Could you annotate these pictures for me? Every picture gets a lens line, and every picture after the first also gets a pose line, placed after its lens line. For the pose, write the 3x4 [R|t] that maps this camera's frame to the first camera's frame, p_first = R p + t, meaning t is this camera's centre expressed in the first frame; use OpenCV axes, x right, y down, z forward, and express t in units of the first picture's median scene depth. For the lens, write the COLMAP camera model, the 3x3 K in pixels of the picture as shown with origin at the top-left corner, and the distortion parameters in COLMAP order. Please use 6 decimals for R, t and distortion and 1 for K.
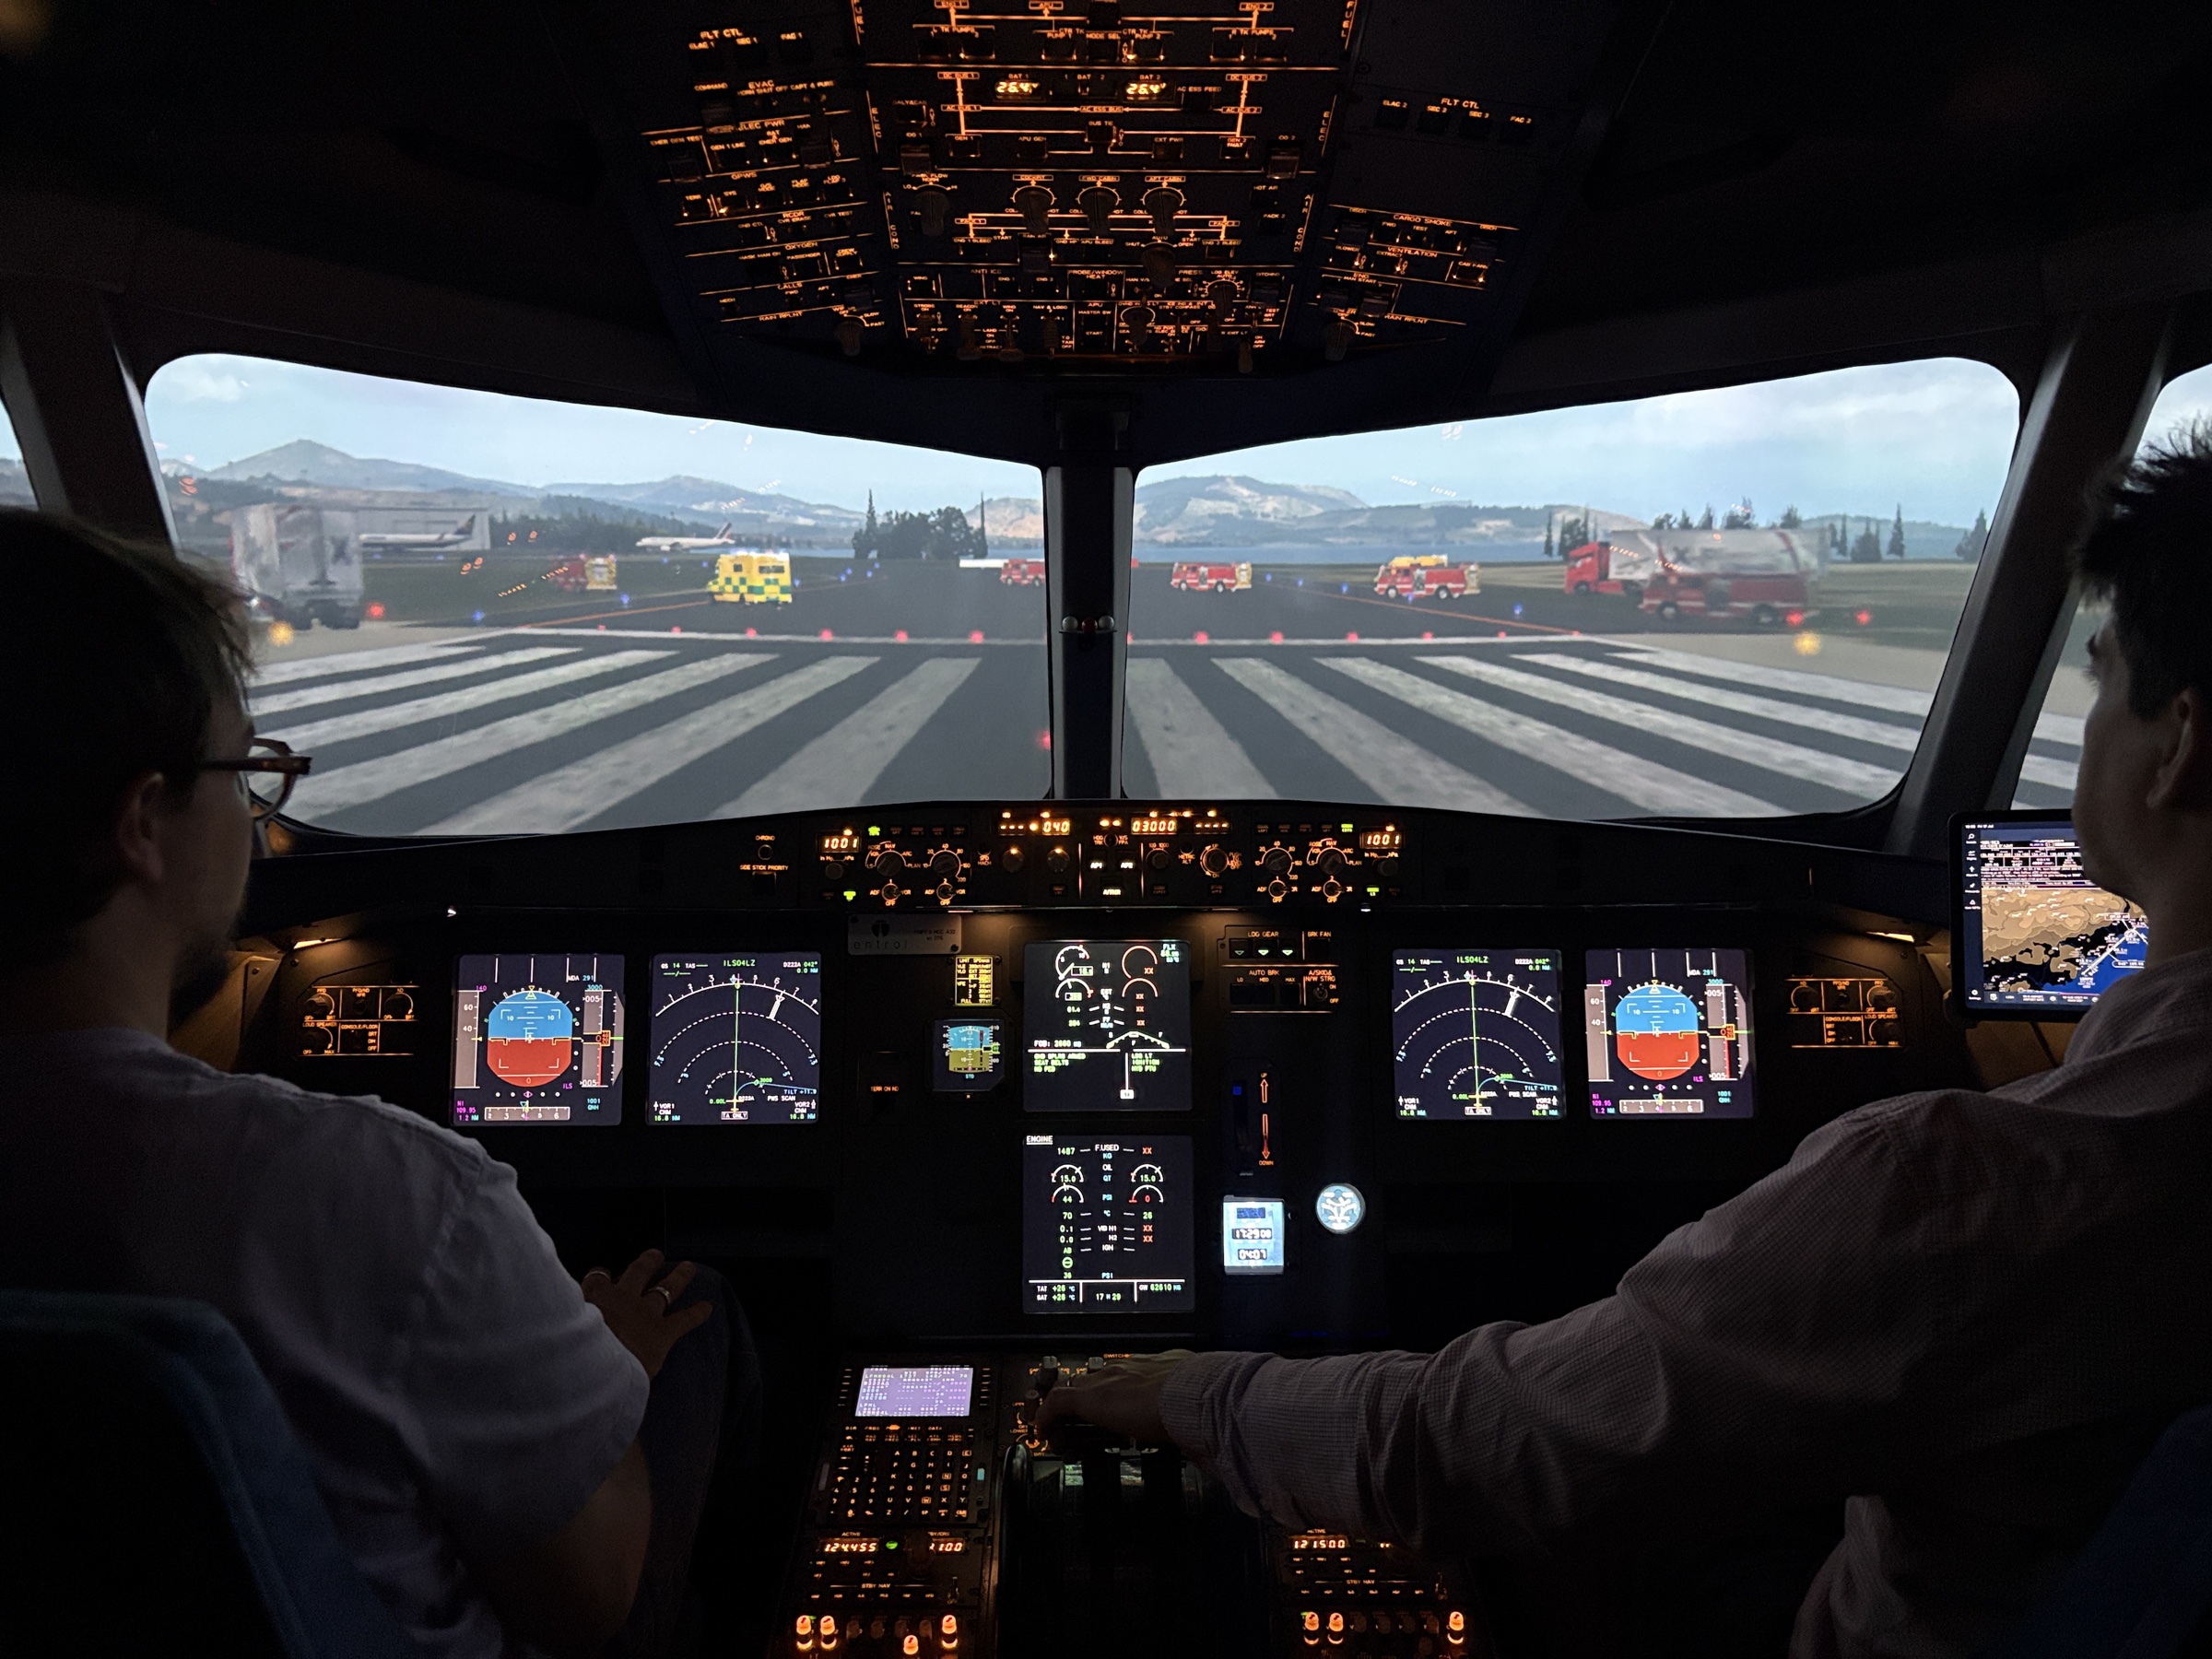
lens RADIAL K [[1673.2, 0, 1106.0], [0, 1673.2, 829.5], [0, 0, 1]] dist [0.179347, -0.572032]
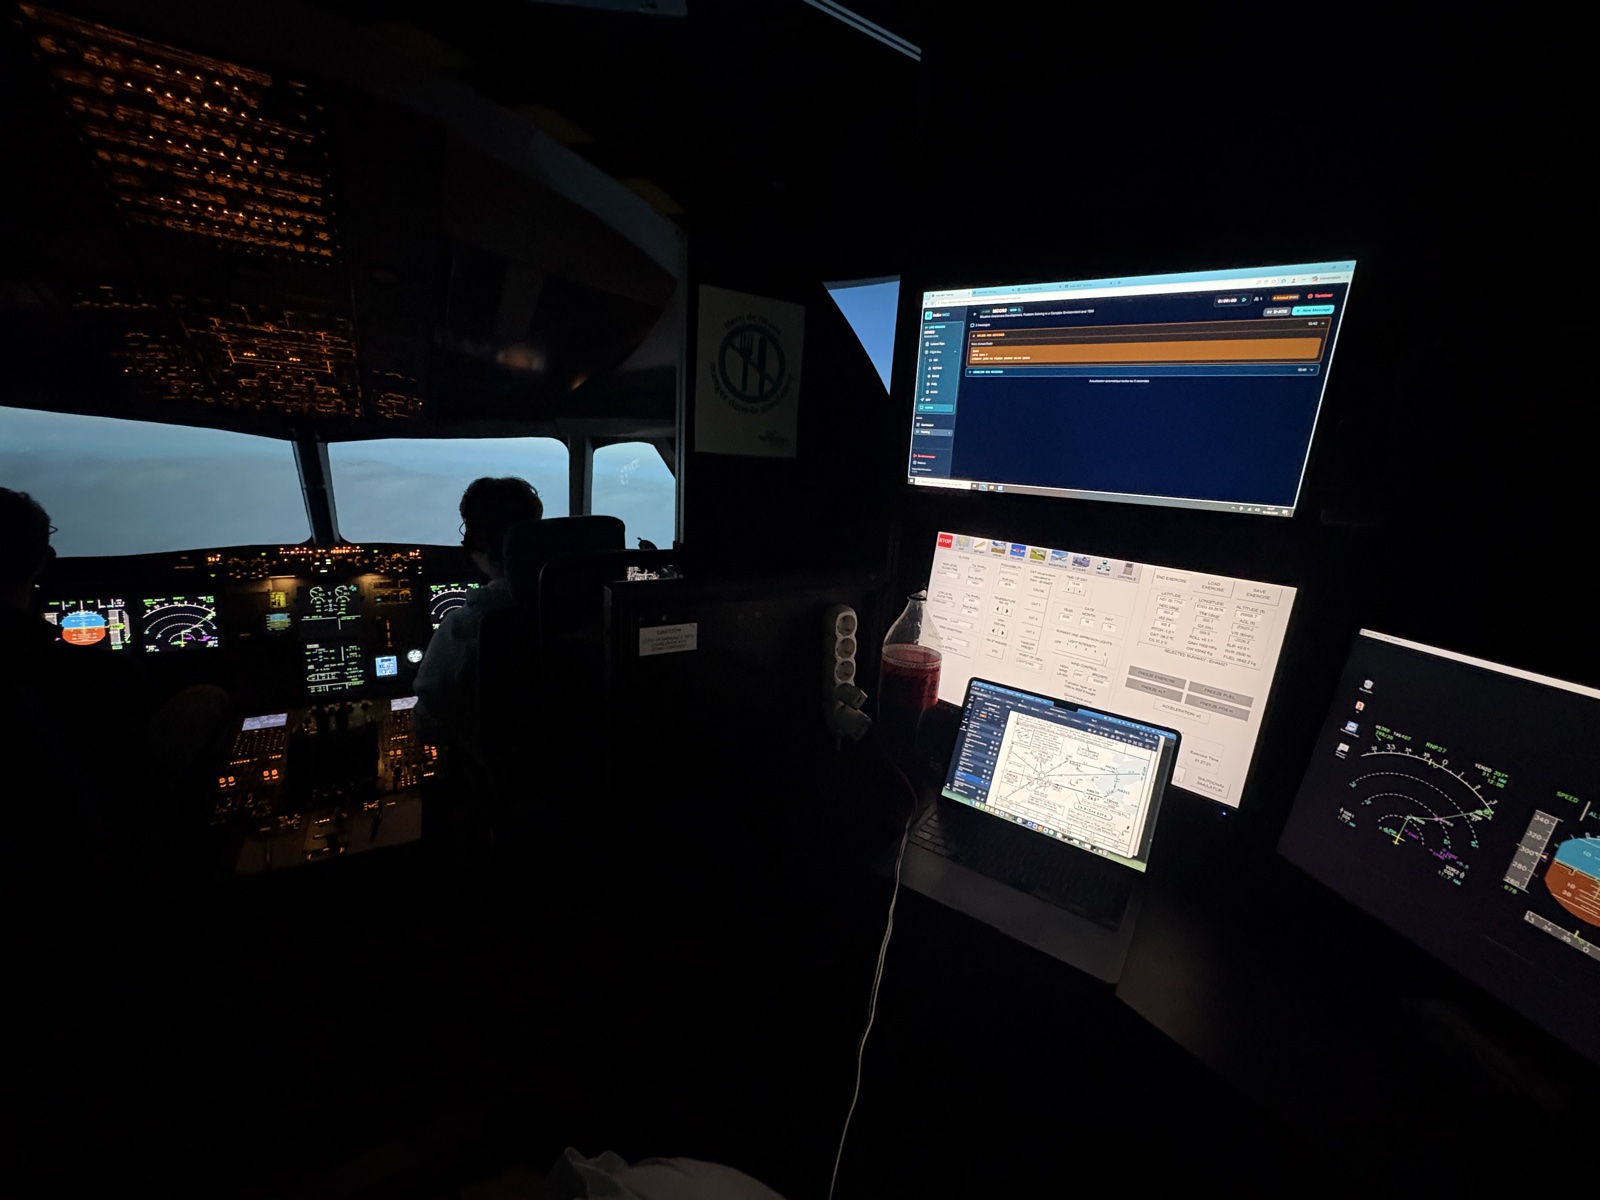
lens RADIAL K [[633.3, 0, 802.7], [0, 633.3, 601.9], [0, 0, 1]] dist [-0.000561, -0.000097]
pose [[0.850821, -0.063216, 0.521639, 0.155834], [0.004220, 0.993527, 0.113520, -0.042267], [-0.525438, -0.094384, 0.845581, -0.601503]]
